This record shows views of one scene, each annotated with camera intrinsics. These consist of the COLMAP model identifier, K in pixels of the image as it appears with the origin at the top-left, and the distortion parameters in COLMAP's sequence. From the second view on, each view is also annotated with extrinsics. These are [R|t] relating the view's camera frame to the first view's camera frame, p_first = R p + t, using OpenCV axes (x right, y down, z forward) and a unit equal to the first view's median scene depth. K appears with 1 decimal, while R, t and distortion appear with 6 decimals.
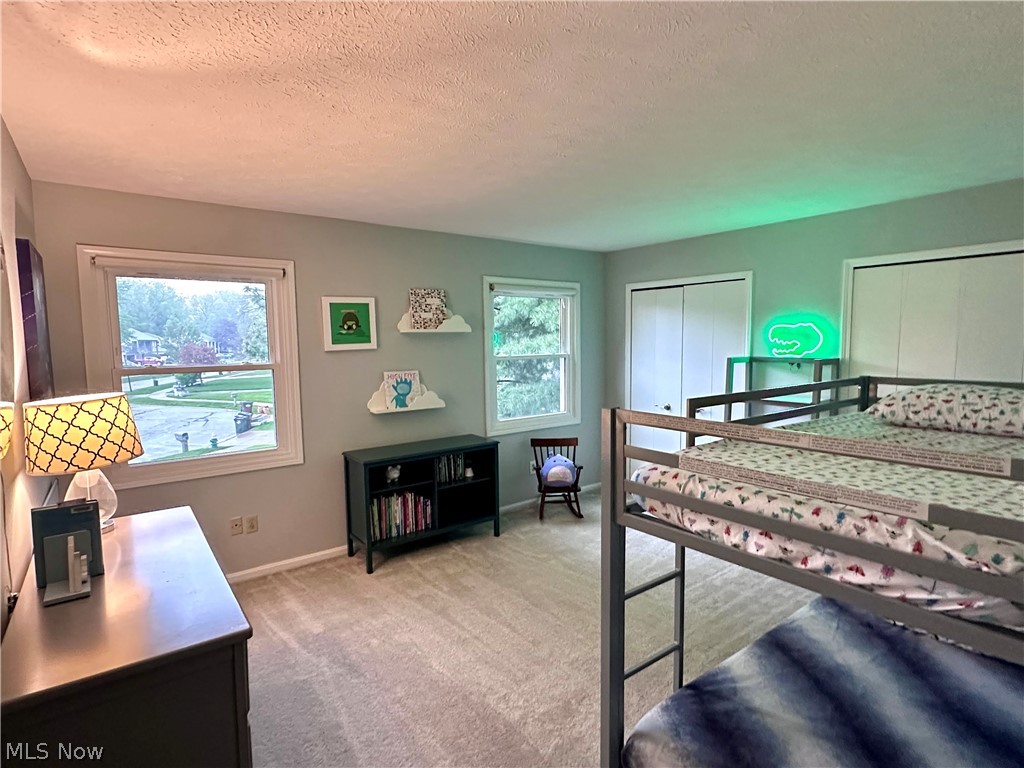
lens RADIAL K [[524.9, 0, 512.0], [0, 524.9, 384.0], [0, 0, 1]] dist [0.000628, 0.000062]
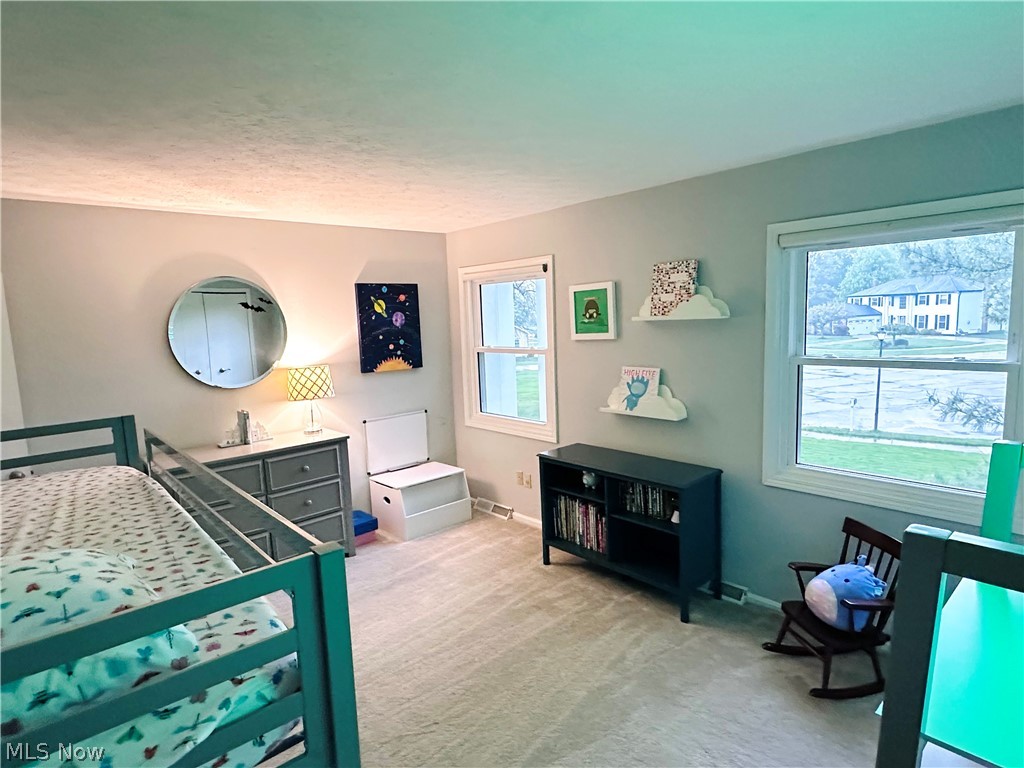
lens RADIAL K [[573.1, 0, 512.0], [0, 573.1, 384.0], [0, 0, 1]] dist [-0.003208, -0.000127]
pose [[0.084219, 0.130994, -0.987799, 0.700443], [-0.045390, 0.990797, 0.127522, -0.109340], [0.995413, 0.034097, 0.089390, 0.756887]]
